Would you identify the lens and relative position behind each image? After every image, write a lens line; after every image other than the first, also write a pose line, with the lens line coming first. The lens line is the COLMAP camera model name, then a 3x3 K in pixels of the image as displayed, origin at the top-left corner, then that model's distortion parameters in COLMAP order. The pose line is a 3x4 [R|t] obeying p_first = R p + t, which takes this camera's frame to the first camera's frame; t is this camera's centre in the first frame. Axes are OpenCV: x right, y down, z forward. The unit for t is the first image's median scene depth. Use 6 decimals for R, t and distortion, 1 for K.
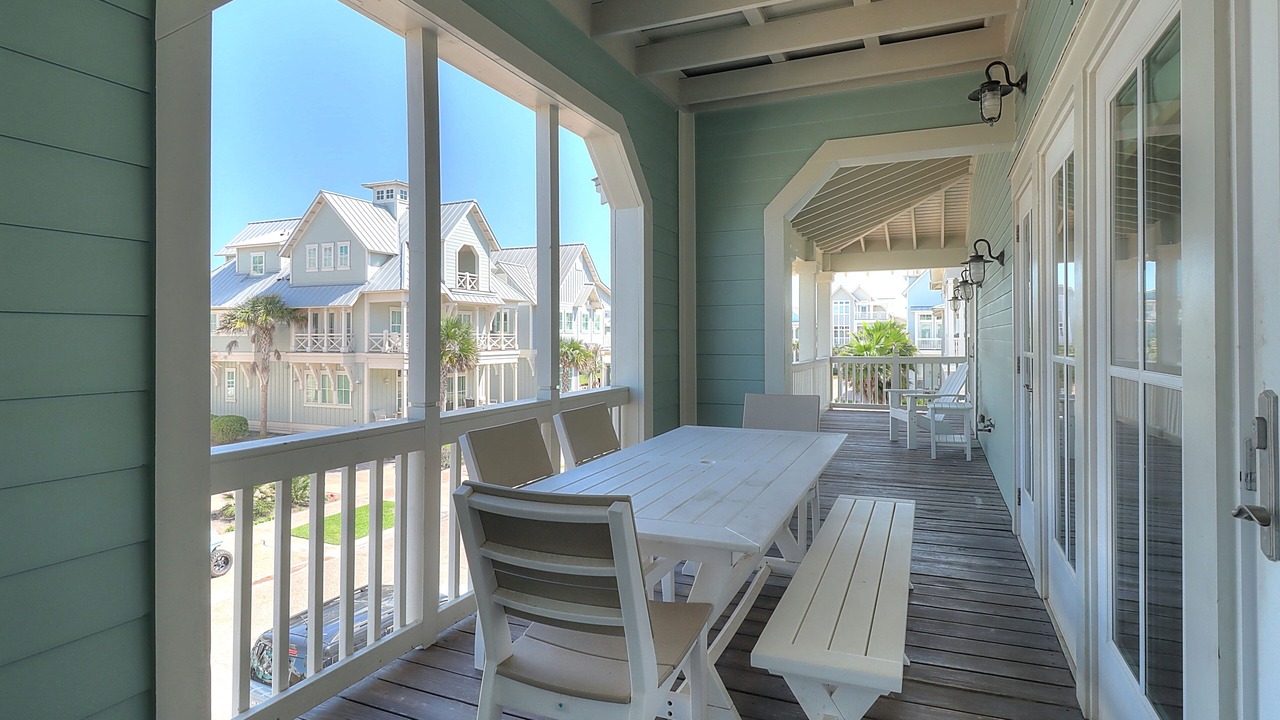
lens RADIAL K [[661.1, 0, 642.7], [0, 661.1, 342.4], [0, 0, 1]] dist [0.001715, -0.000308]
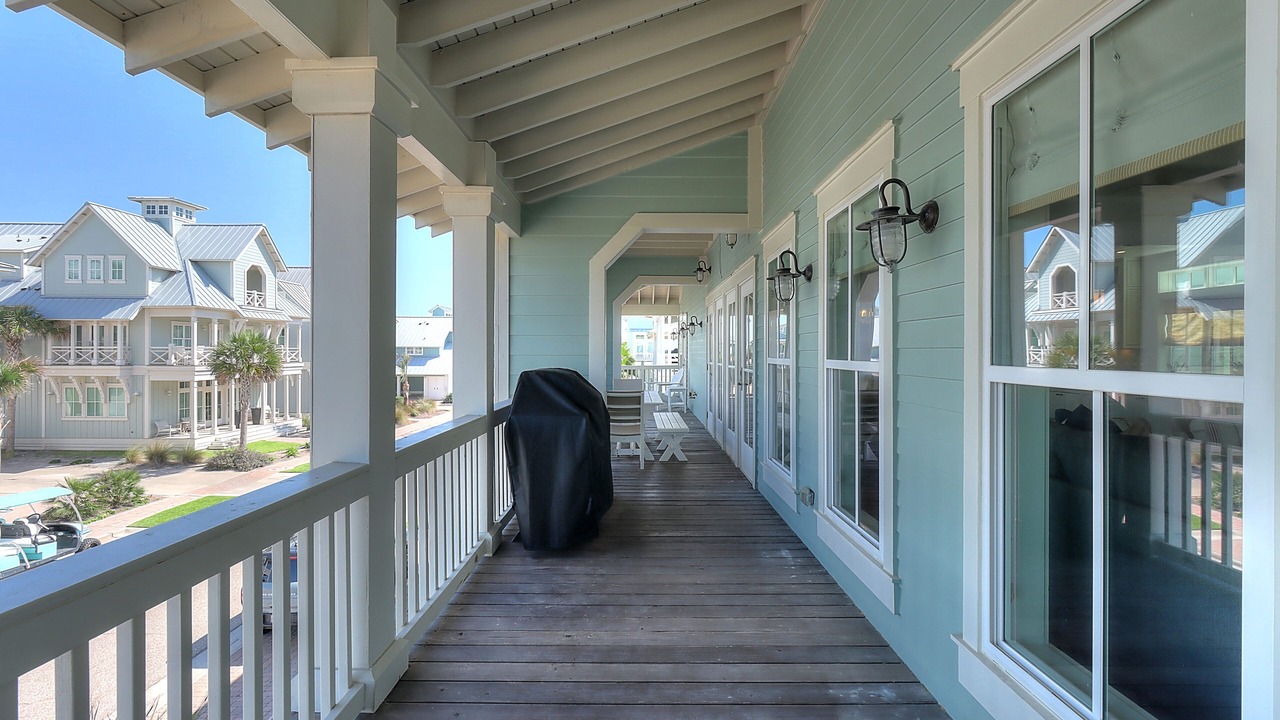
lens RADIAL K [[587.8, 0, 640.0], [0, 587.8, 360.0], [0, 0, 1]] dist [-0.001371, -0.000660]
pose [[0.913606, -0.000401, 0.406601, -0.085494], [-0.002754, 0.999970, 0.007175, -0.001286], [-0.406591, -0.007675, 0.913578, -0.139899]]
